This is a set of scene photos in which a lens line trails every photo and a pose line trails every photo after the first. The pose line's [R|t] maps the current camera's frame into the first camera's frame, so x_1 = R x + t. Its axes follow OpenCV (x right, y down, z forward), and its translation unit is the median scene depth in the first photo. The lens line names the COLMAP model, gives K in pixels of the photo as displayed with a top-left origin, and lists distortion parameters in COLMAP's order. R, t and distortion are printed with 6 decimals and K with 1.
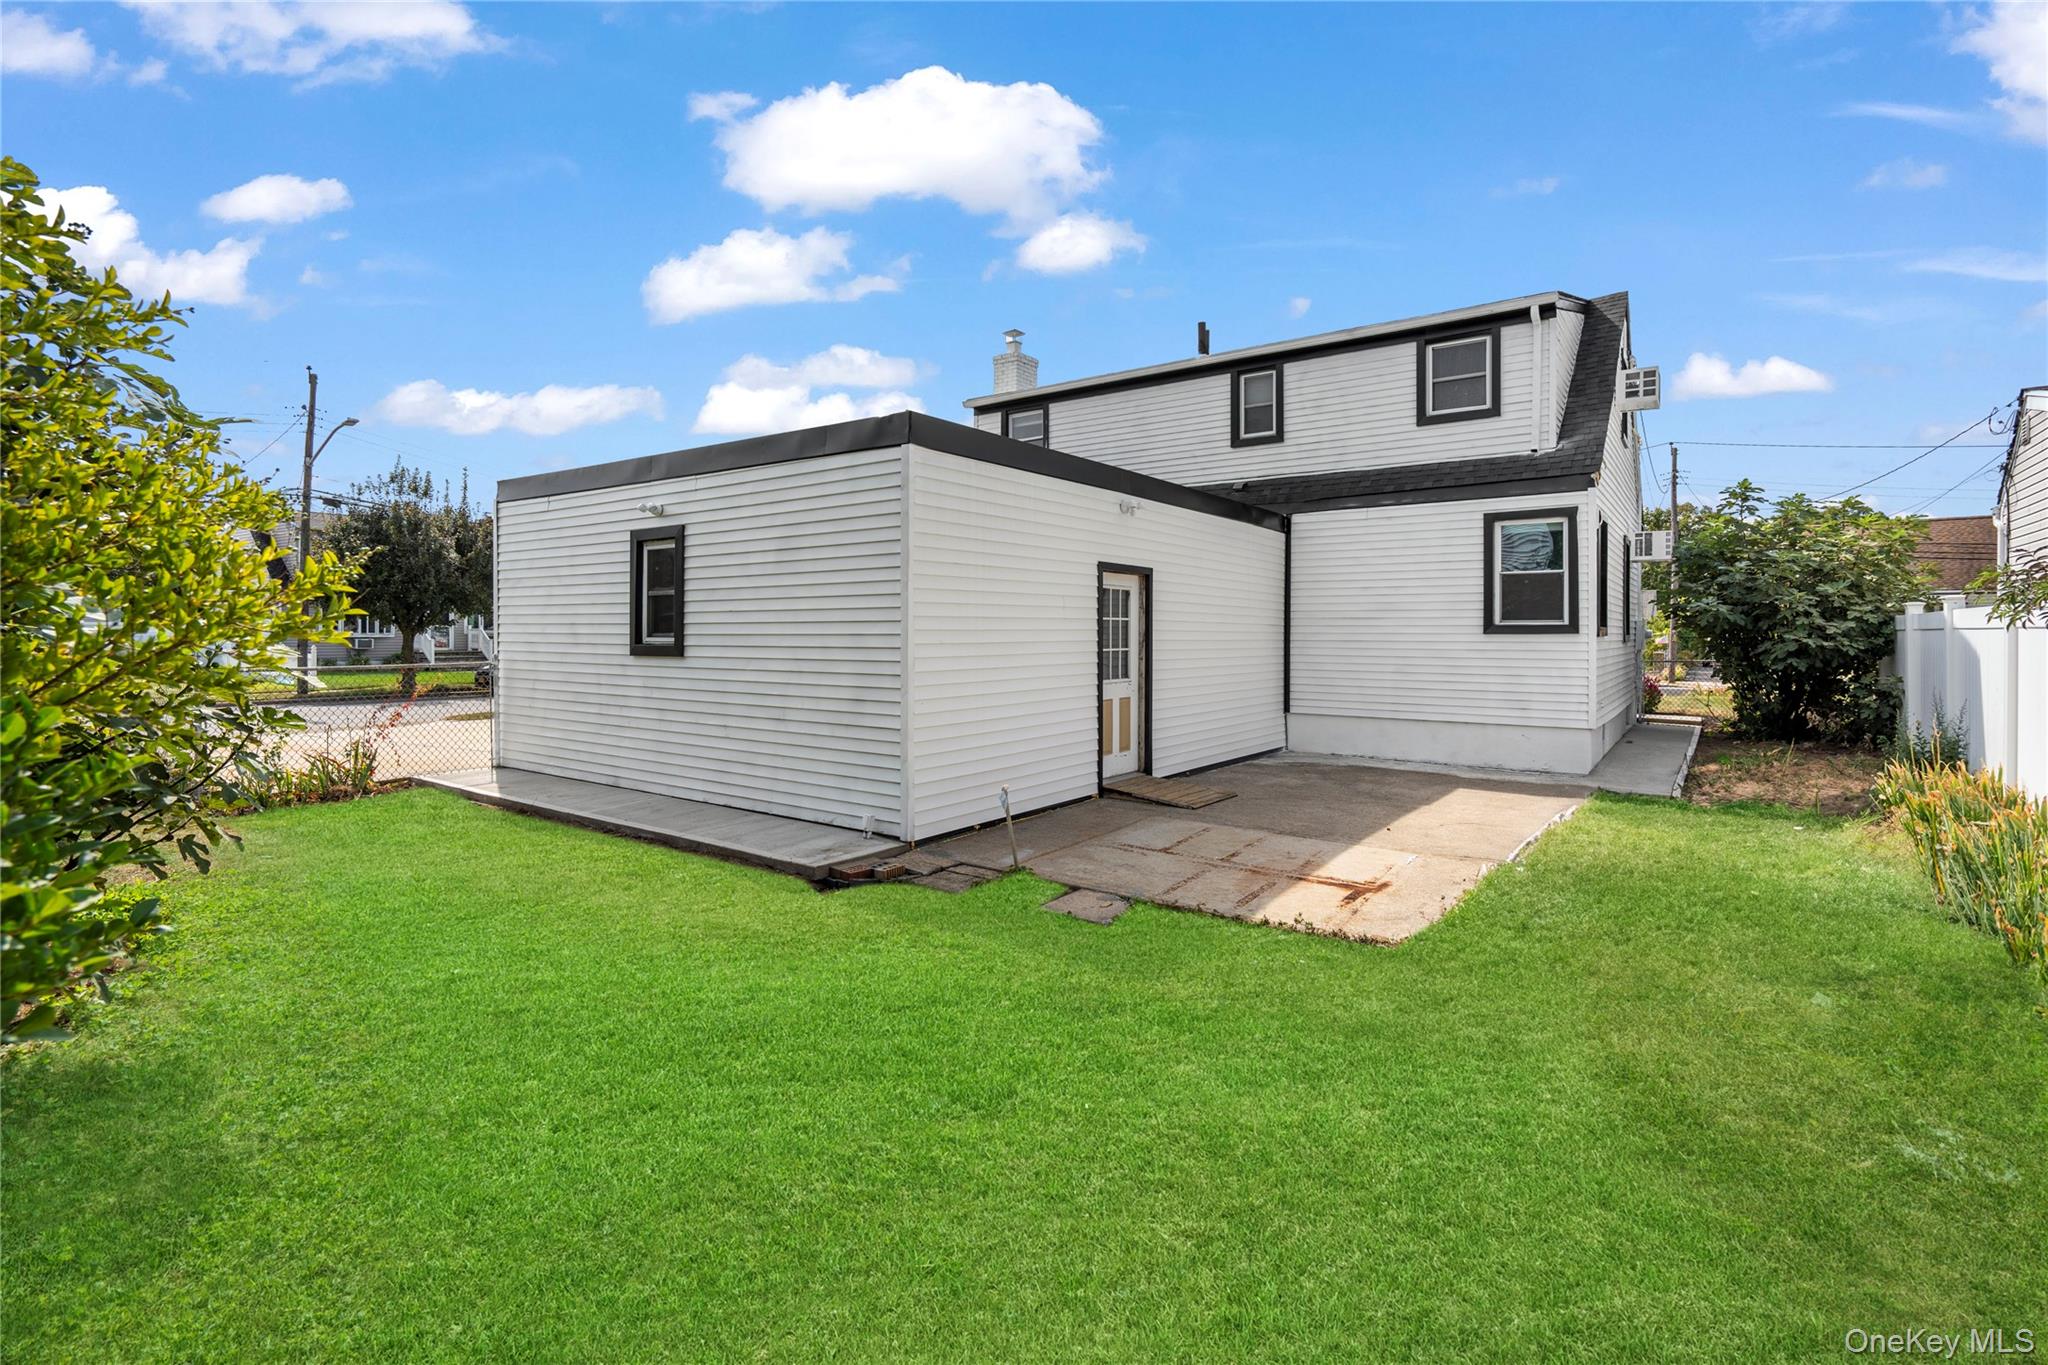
lens RADIAL K [[942.7, 0, 1021.0], [0, 942.7, 687.8], [0, 0, 1]] dist [-0.009055, -0.000182]
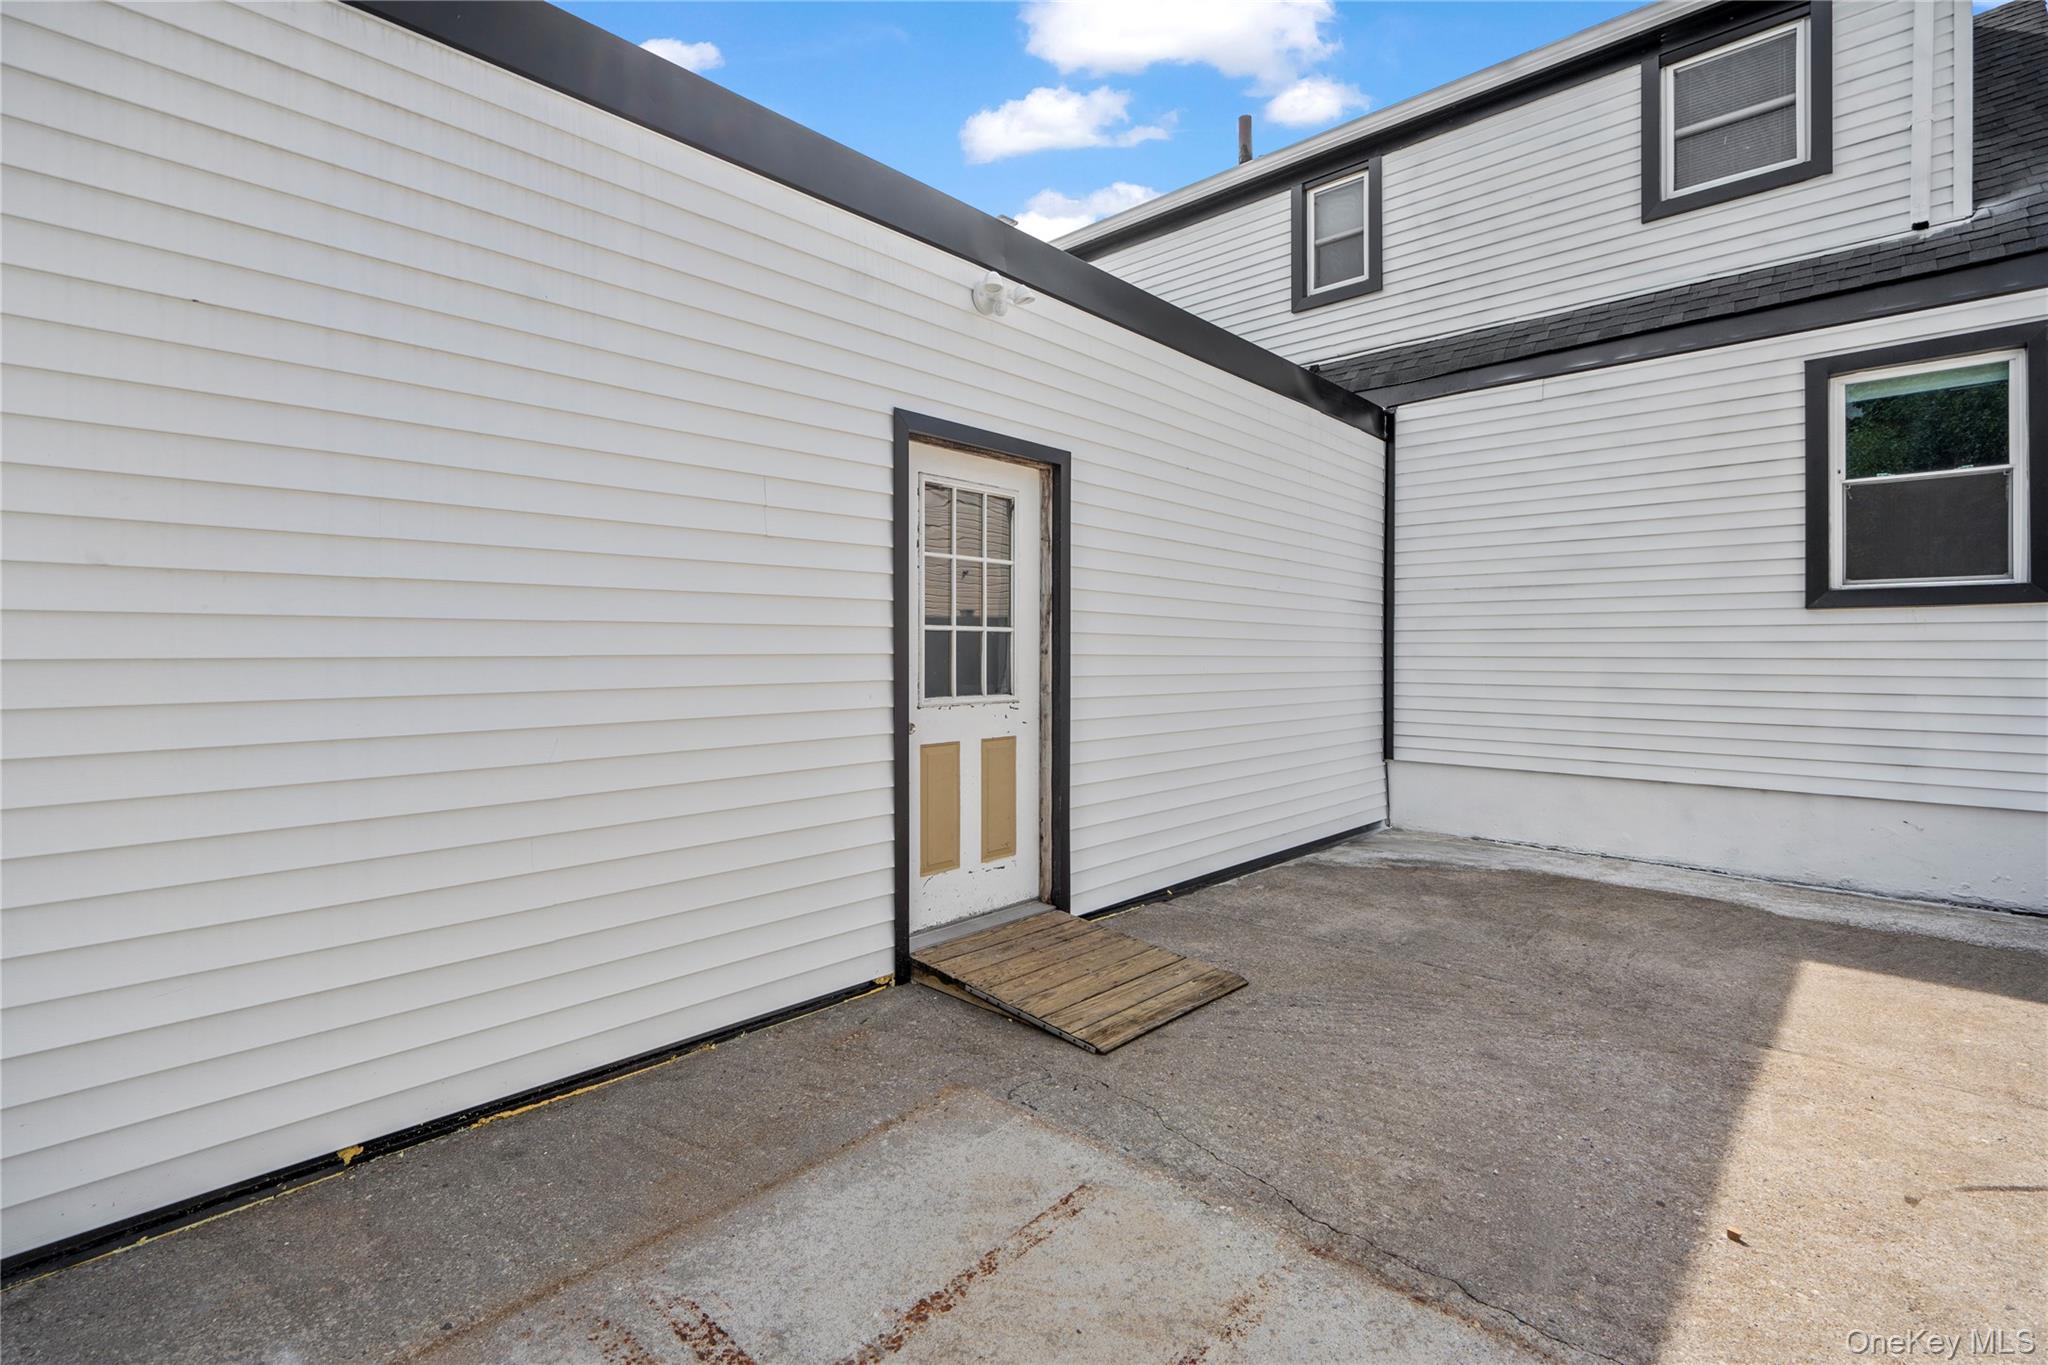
lens RADIAL K [[930.8, 0, 1020.1], [0, 930.8, 679.4], [0, 0, 1]] dist [-0.001766, 0.000954]
pose [[0.993223, 0.005436, -0.116097, 0.149208], [-0.008718, 0.999576, -0.027781, -0.004226], [0.115897, 0.028605, 0.992849, 0.491450]]
